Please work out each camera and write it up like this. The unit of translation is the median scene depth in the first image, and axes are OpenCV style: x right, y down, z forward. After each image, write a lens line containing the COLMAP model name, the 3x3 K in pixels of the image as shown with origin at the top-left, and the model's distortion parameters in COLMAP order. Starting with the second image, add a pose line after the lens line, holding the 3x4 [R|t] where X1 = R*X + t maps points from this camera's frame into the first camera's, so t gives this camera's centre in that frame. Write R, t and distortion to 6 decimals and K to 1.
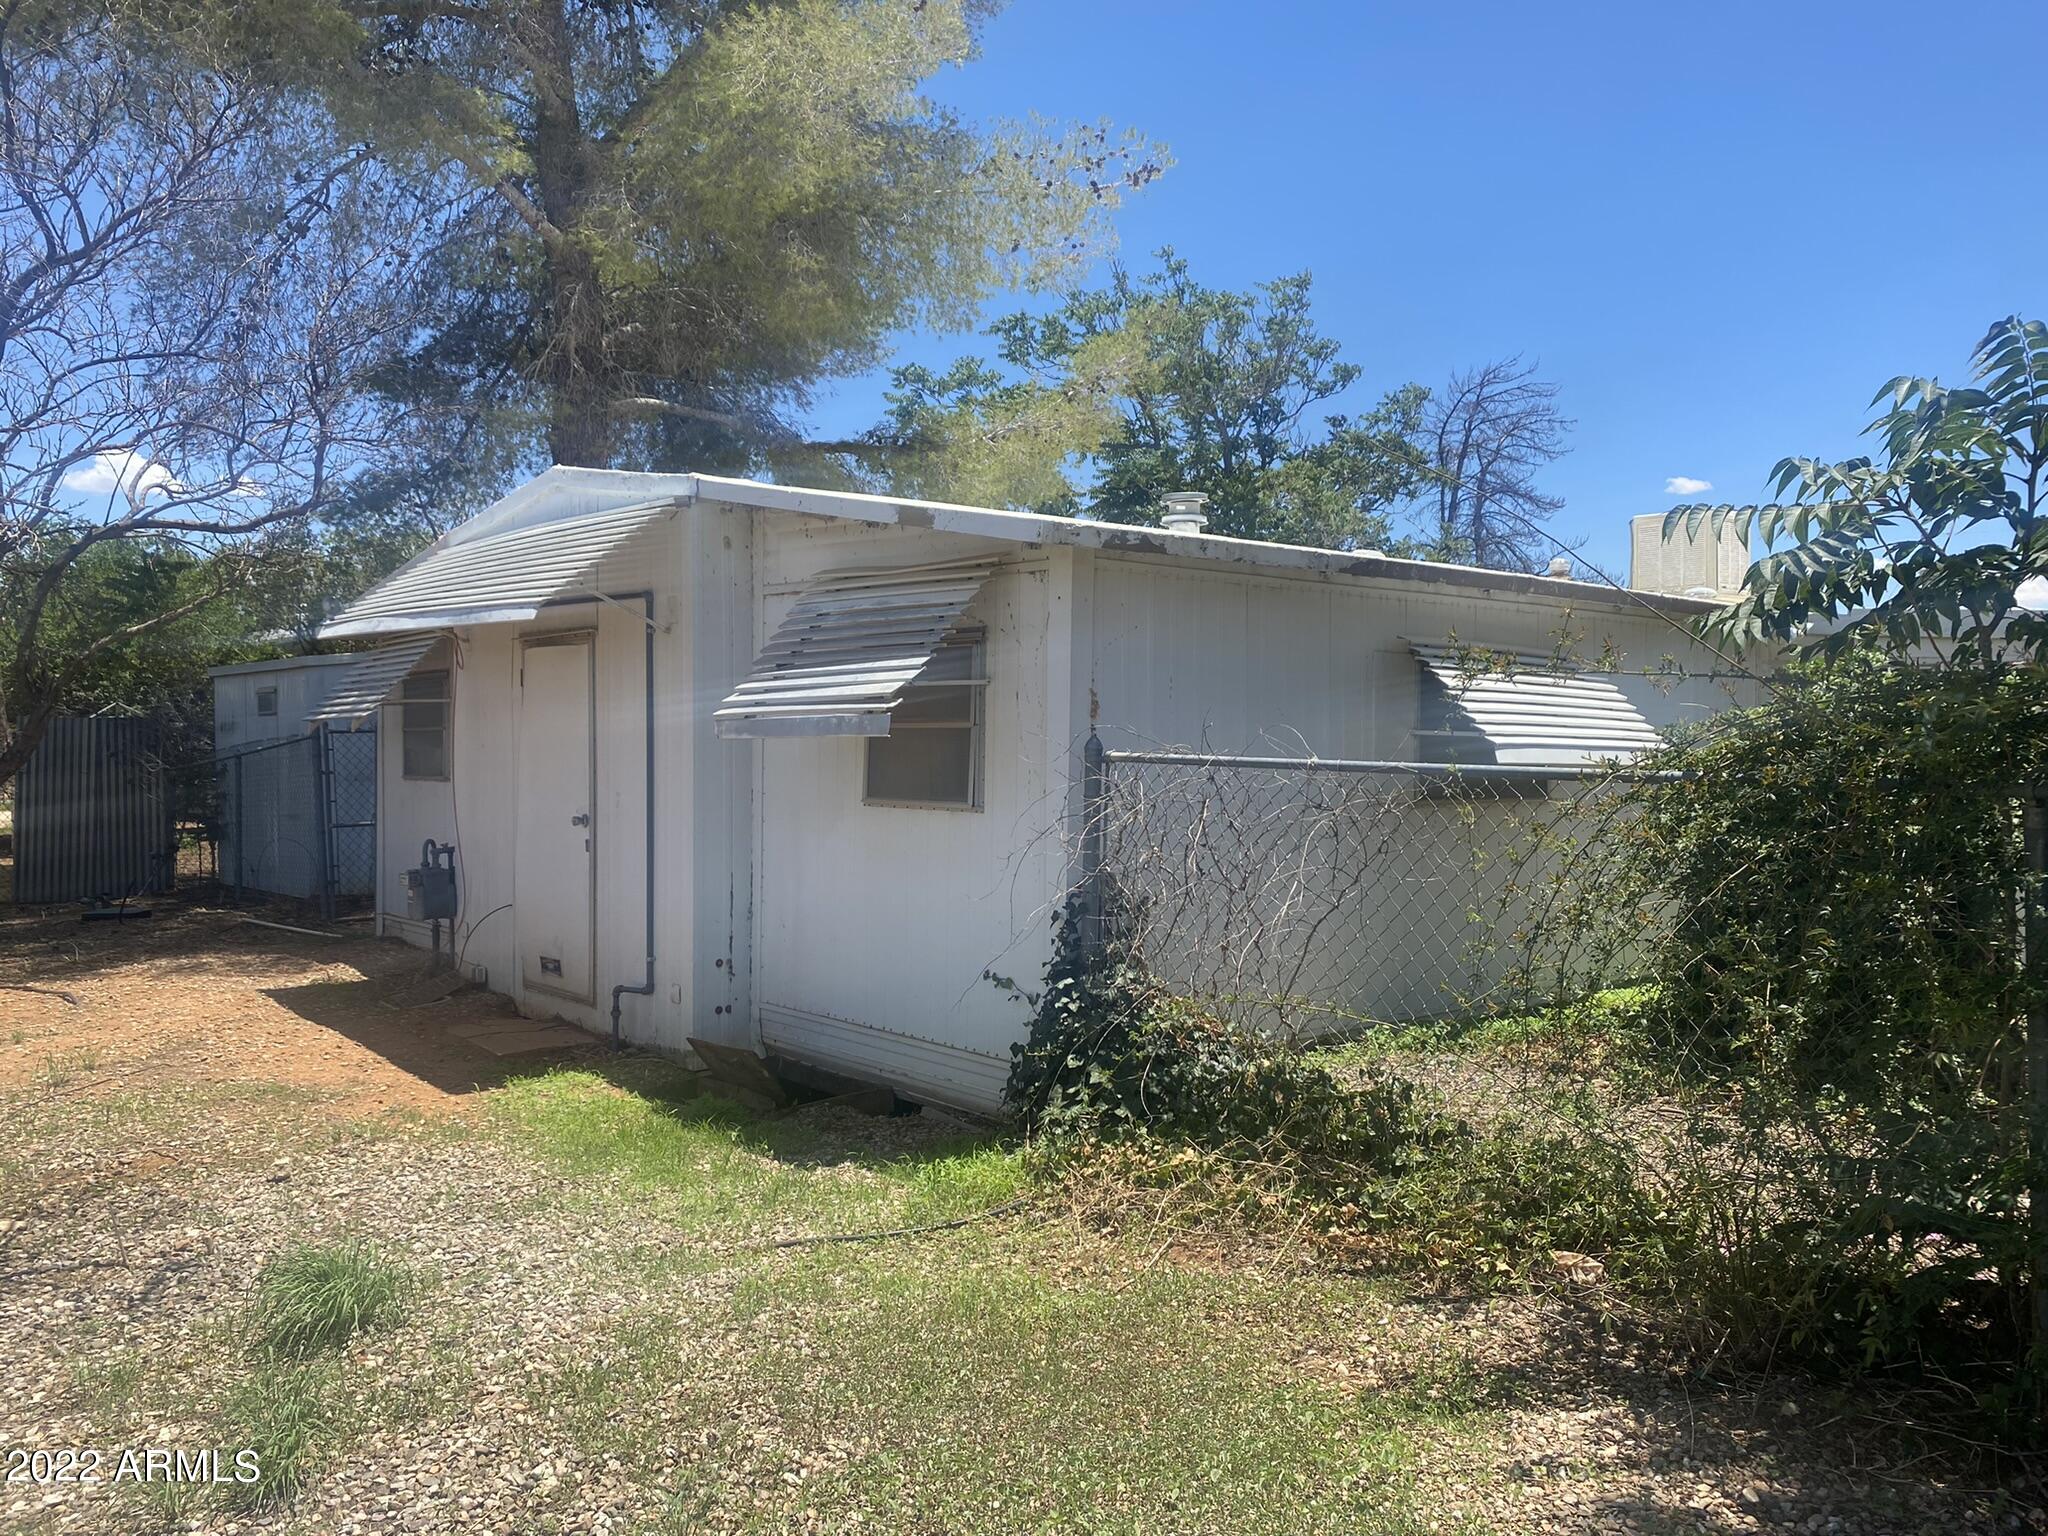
lens RADIAL K [[1543.8, 0, 1011.1], [0, 1543.8, 768.5], [0, 0, 1]] dist [0.001279, -0.009009]
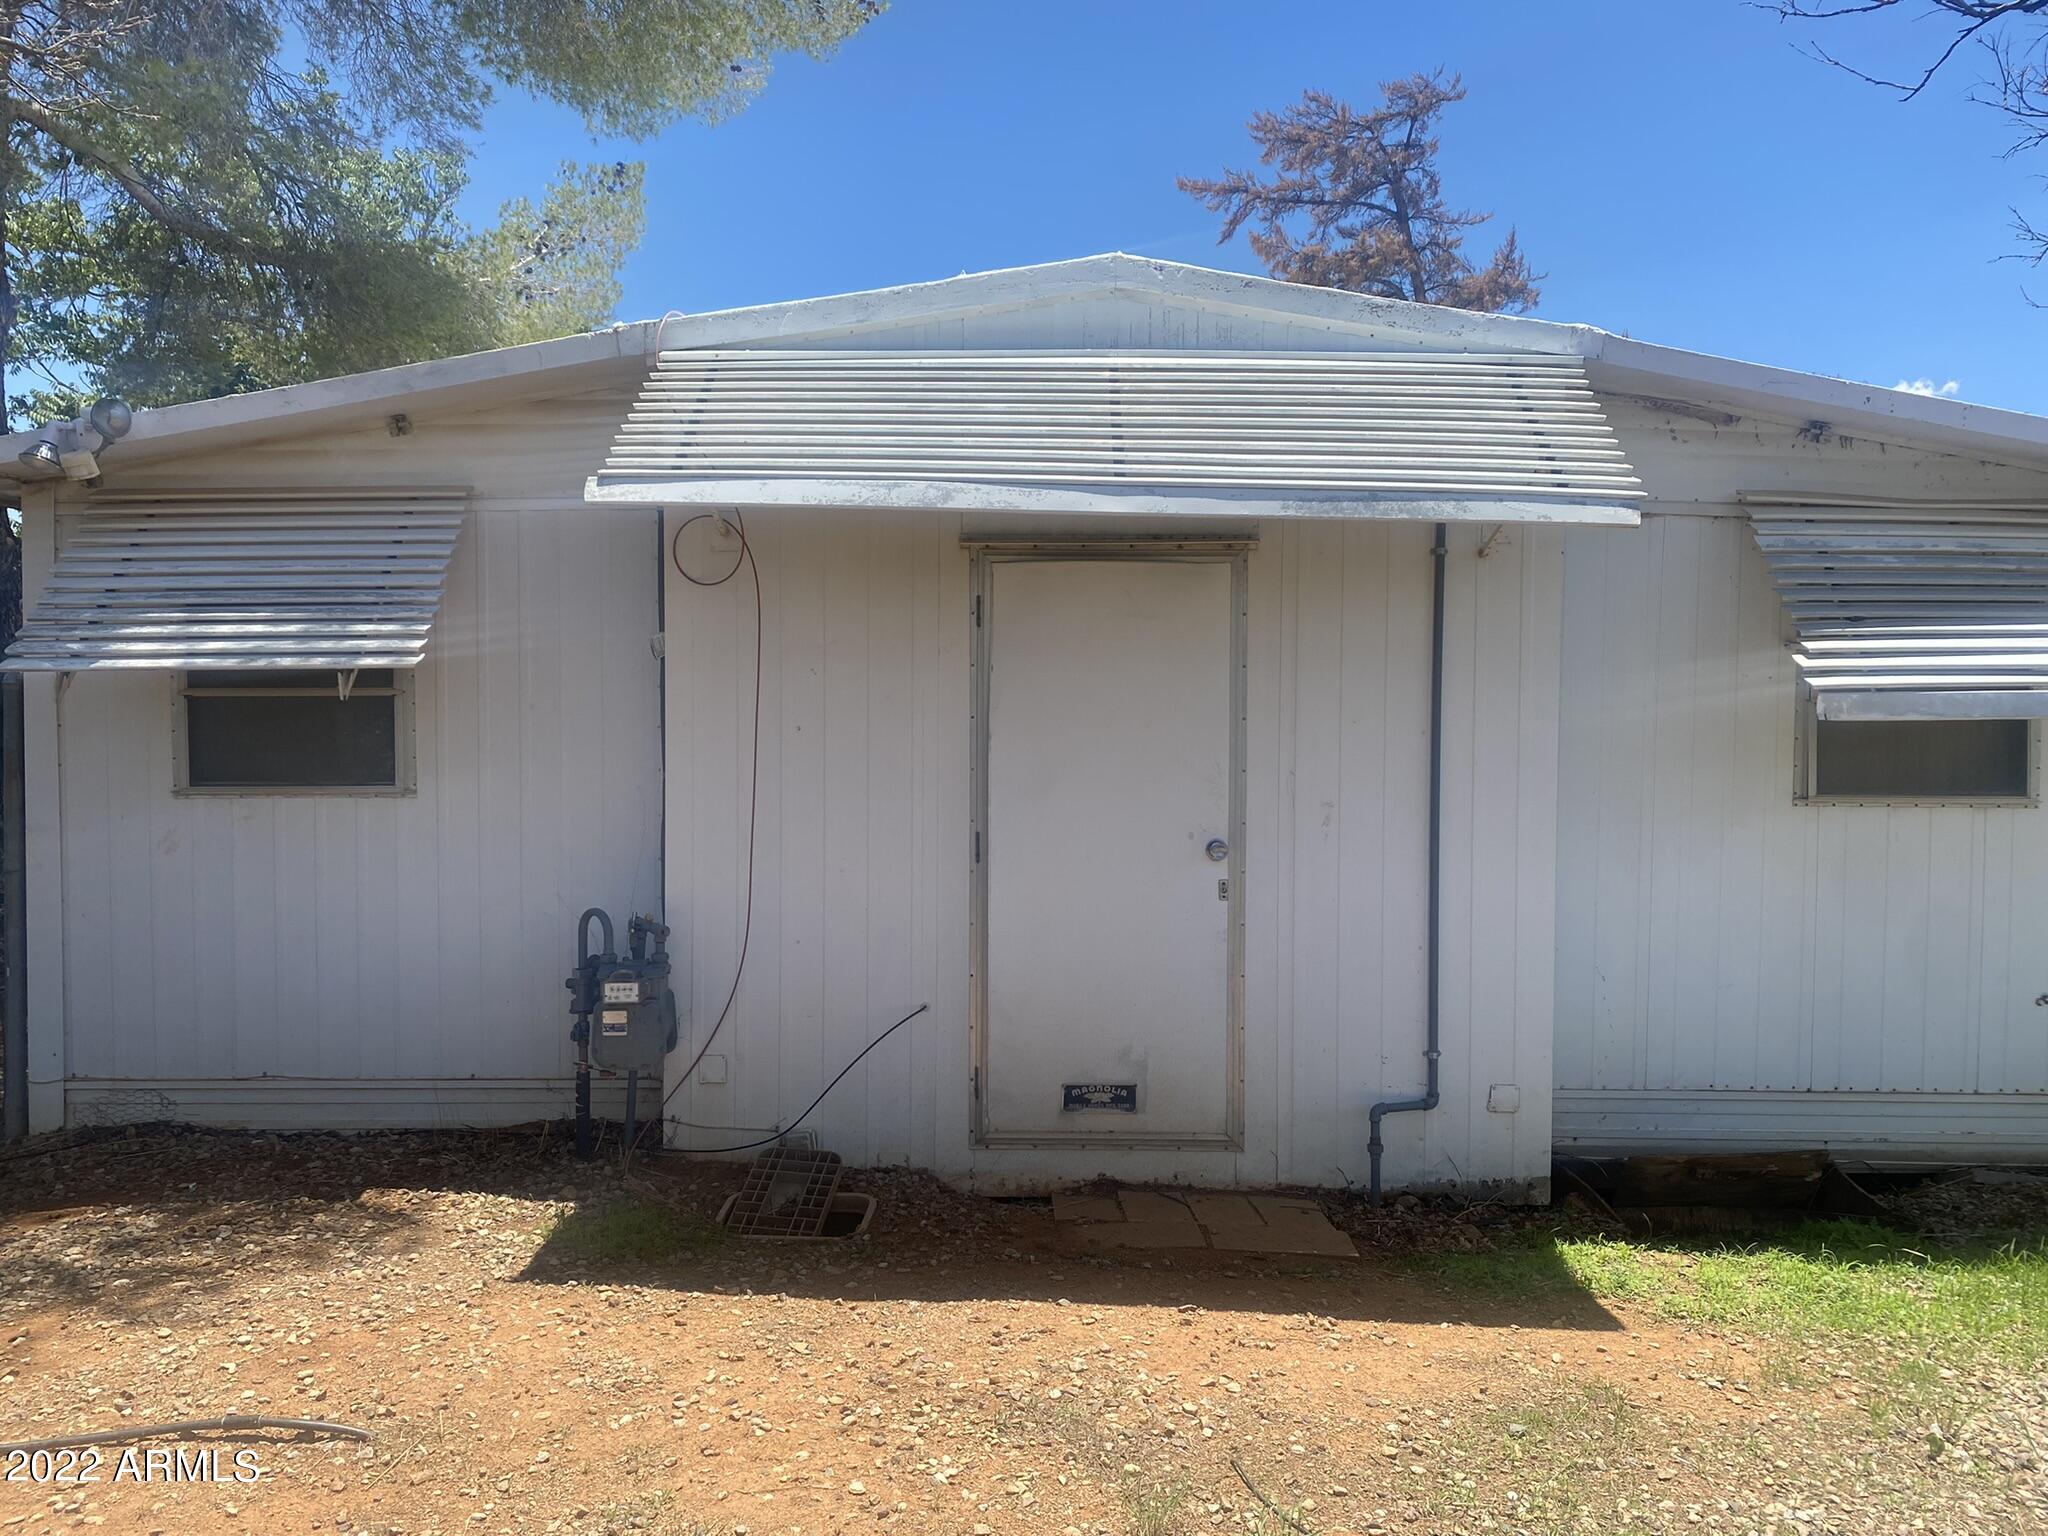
lens RADIAL K [[1543.8, 0, 1011.1], [0, 1543.8, 768.5], [0, 0, 1]] dist [0.001279, -0.009009]
pose [[0.690579, -0.032963, 0.722505, -0.816416], [0.010154, 0.999304, 0.035886, -0.022787], [-0.723185, -0.017445, 0.690434, 0.670422]]
